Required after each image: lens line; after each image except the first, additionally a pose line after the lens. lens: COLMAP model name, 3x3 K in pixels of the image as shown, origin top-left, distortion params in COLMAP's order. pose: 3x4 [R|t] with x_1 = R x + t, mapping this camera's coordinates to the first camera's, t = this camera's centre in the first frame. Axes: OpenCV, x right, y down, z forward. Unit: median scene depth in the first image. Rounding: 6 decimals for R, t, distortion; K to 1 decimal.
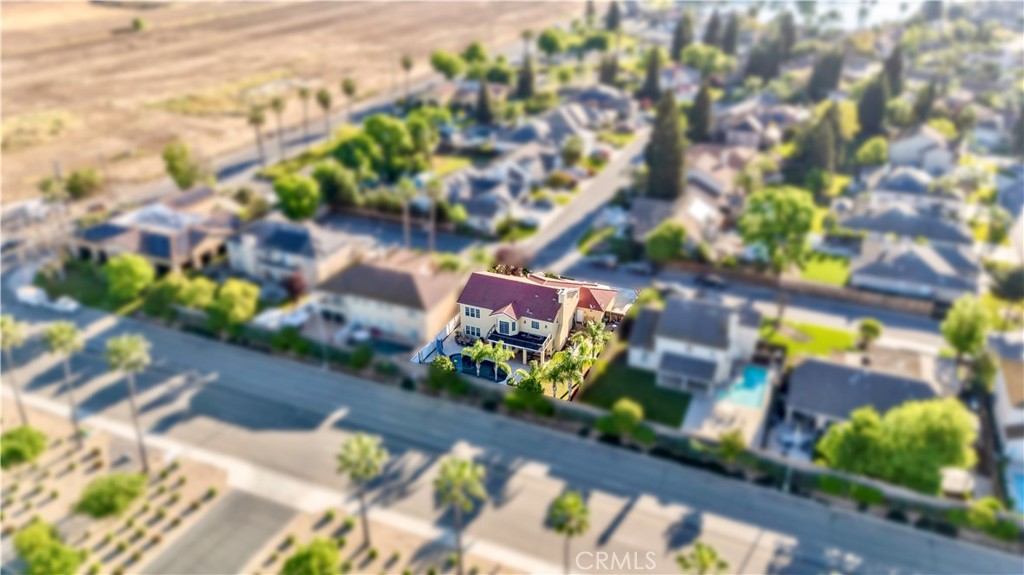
lens RADIAL K [[751.6, 0, 513.3], [0, 751.6, 269.0], [0, 0, 1]] dist [0.042013, -0.000578]
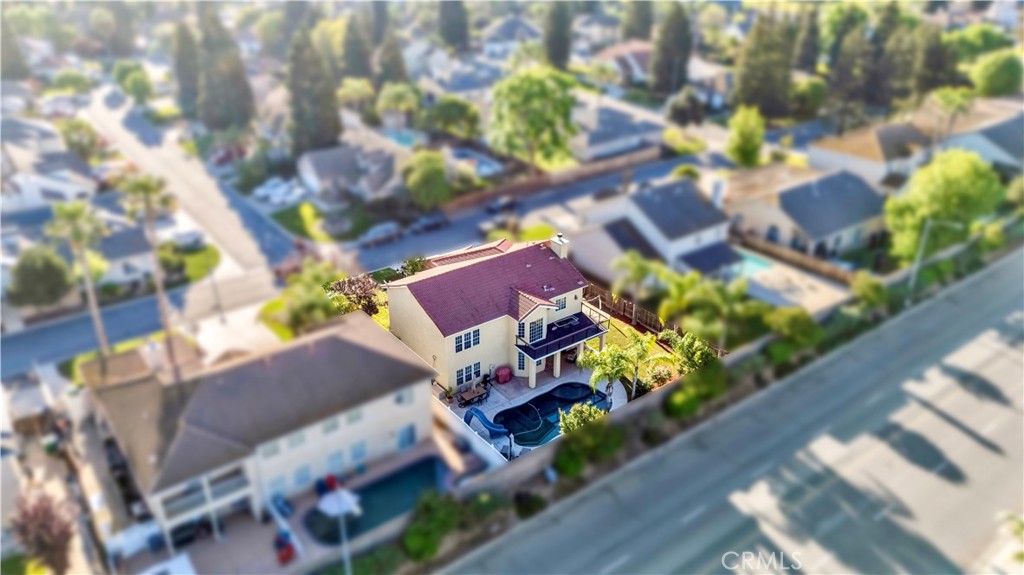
lens RADIAL K [[751.6, 0, 513.3], [0, 751.6, 269.0], [0, 0, 1]] dist [0.042013, -0.000578]
pose [[0.487797, -0.372351, 0.789562, -0.537601], [0.375784, 0.905943, 0.195073, -0.100296], [-0.787934, 0.201548, 0.581840, 0.760589]]
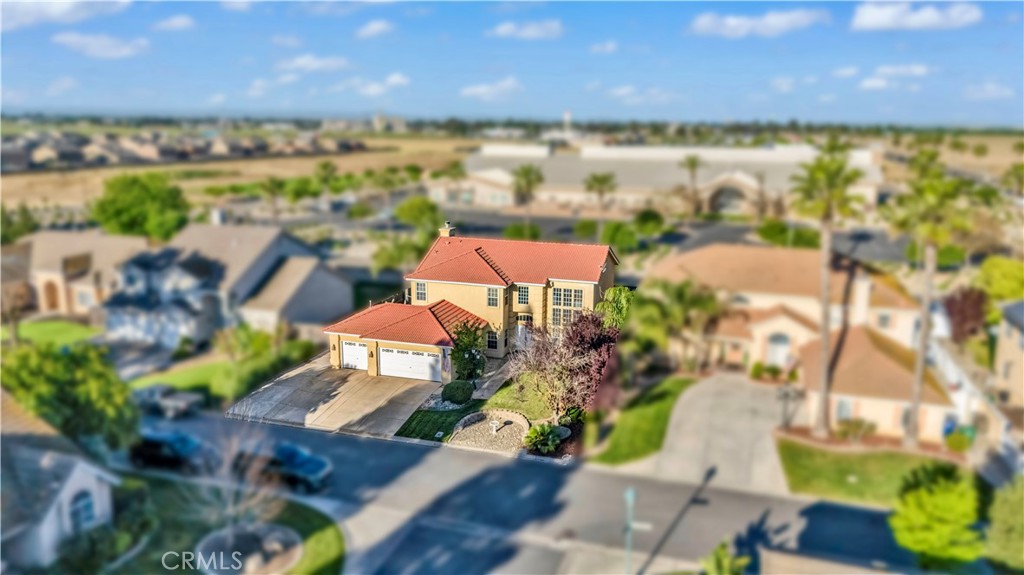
lens RADIAL K [[751.6, 0, 513.3], [0, 751.6, 269.0], [0, 0, 1]] dist [0.042013, -0.000578]
pose [[-0.994710, 0.014967, -0.101629, 0.082838], [-0.048868, 0.801269, 0.596306, -0.370958], [0.090356, 0.598117, -0.796299, 1.752302]]
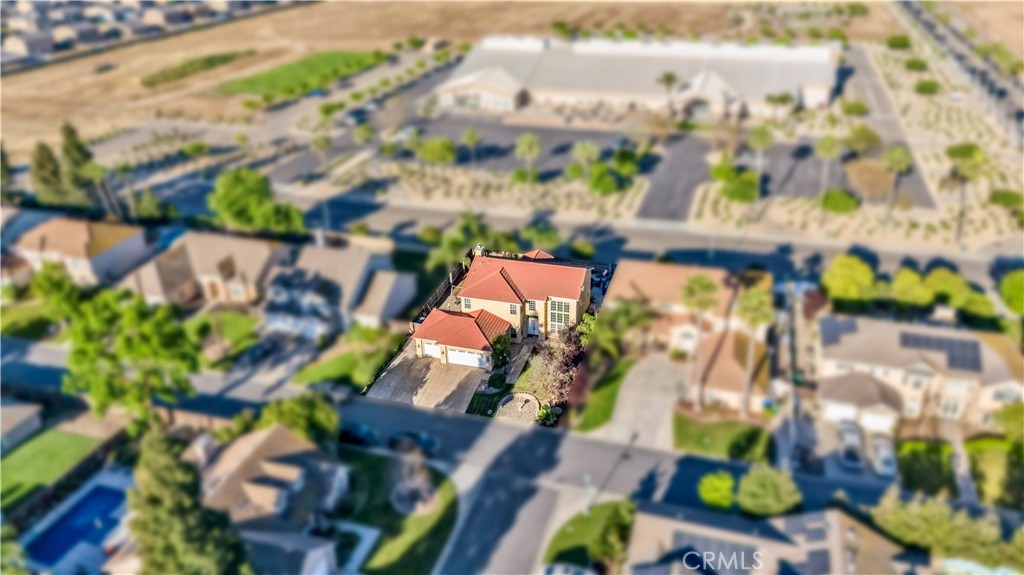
lens RADIAL K [[746.3, 0, 512.0], [0, 746.3, 287.5], [0, 0, 1]] dist [0.079166, 0.000327]
pose [[-0.993074, 0.074468, -0.090872, 0.126971], [-0.029018, 0.594030, 0.803919, -0.797872], [0.113847, 0.800988, -0.587755, 1.828949]]
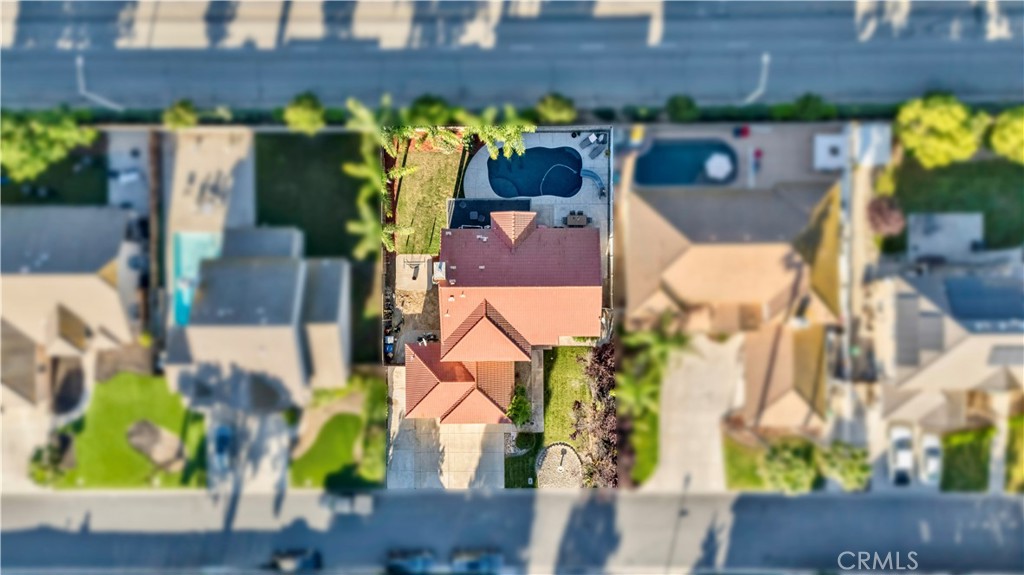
lens RADIAL K [[751.6, 0, 513.3], [0, 751.6, 269.0], [0, 0, 1]] dist [0.042013, -0.000578]
pose [[-0.916735, 0.398294, 0.030973, -0.020208], [-0.149292, -0.413466, 0.898197, -0.639363], [0.370553, 0.818784, 0.438501, 0.845358]]
